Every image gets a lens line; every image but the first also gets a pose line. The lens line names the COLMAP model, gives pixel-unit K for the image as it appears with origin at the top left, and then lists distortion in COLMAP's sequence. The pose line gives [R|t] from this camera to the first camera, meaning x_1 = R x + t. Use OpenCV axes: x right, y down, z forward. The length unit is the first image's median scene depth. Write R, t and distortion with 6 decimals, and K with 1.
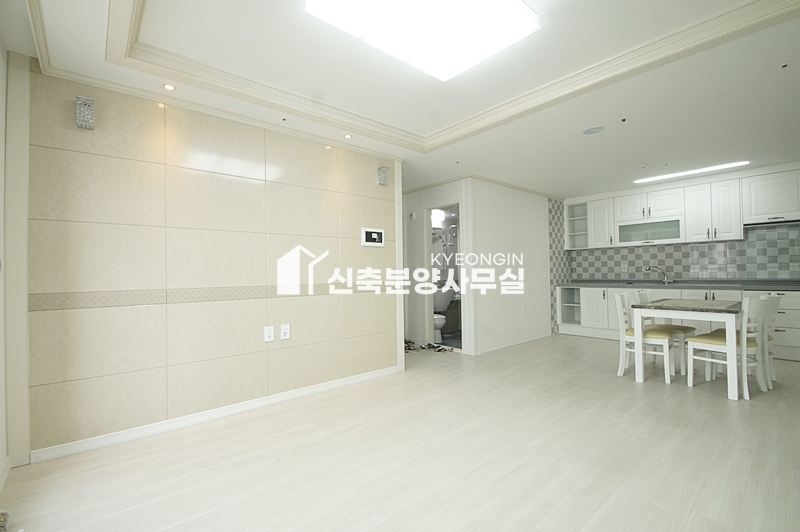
lens RADIAL K [[353.3, 0, 382.9], [0, 353.3, 269.9], [0, 0, 1]] dist [0.001921, -0.010380]
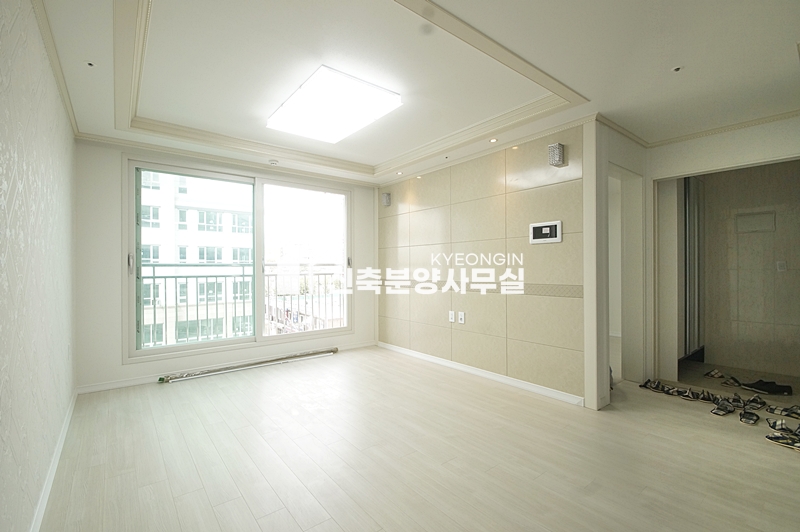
lens RADIAL K [[353.3, 0, 398.0], [0, 353.3, 265.5], [0, 0, 1]] dist [0.001921, -0.010380]
pose [[-0.007513, 0.005418, -0.999957, 0.848905], [0.012608, 0.999906, 0.005323, -0.020997], [0.999892, -0.012568, -0.007581, 0.654588]]
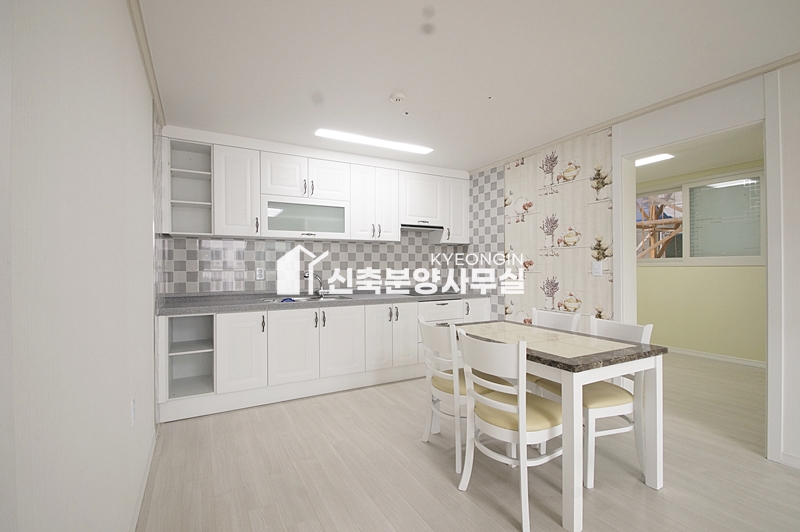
lens RADIAL K [[353.3, 0, 382.8], [0, 353.3, 269.2], [0, 0, 1]] dist [0.001921, -0.010380]
pose [[0.208603, 0.012215, 0.977924, 0.145244], [-0.008788, 0.999905, -0.010615, -0.008464], [-0.977961, -0.006380, 0.208690, 0.736312]]
